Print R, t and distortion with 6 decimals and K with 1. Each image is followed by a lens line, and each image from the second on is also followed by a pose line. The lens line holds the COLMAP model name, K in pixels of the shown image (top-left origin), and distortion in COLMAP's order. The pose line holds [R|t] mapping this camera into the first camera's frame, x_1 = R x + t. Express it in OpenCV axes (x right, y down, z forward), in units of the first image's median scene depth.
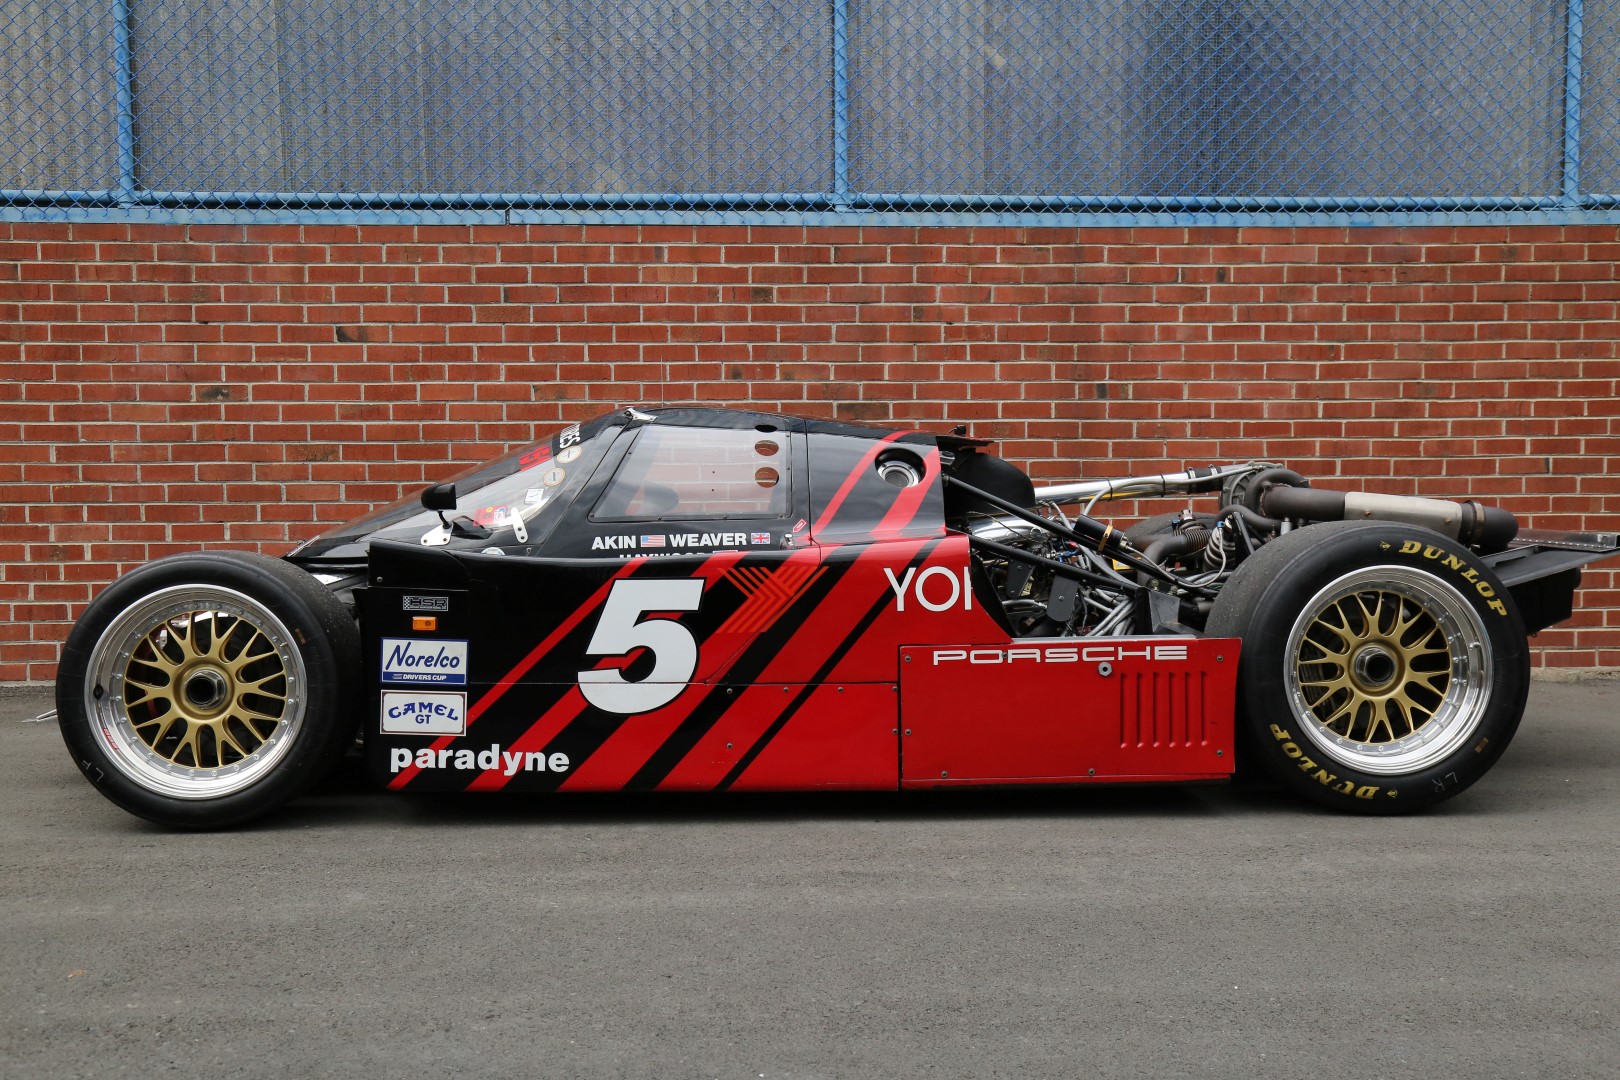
lens RADIAL K [[1683.8, 0, 810.0], [0, 1683.8, 540.0], [0, 0, 1]] dist [0.032807, 0.049863]
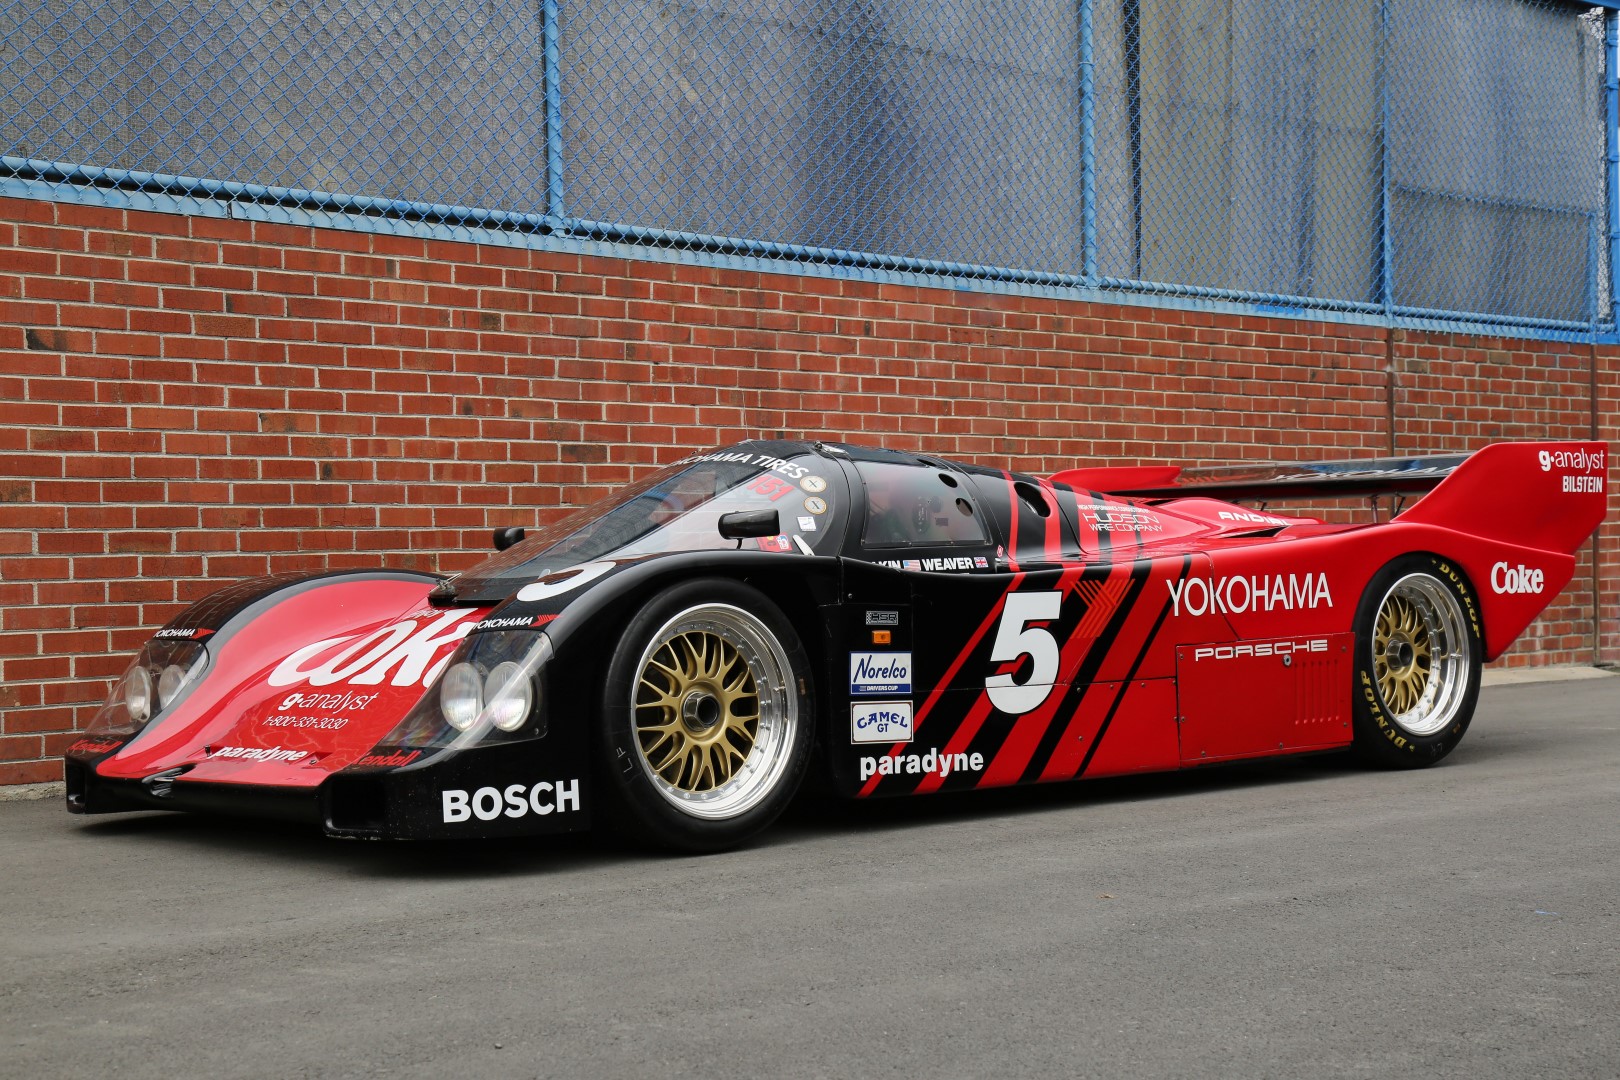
lens RADIAL K [[2280.3, 0, 810.0], [0, 2280.3, 540.0], [0, 0, 1]] dist [0.159177, 0.116886]
pose [[0.779355, -0.003101, 0.626575, -0.665900], [0.035599, 0.998592, -0.039336, 0.024897], [-0.625571, 0.052962, 0.778368, -0.051010]]
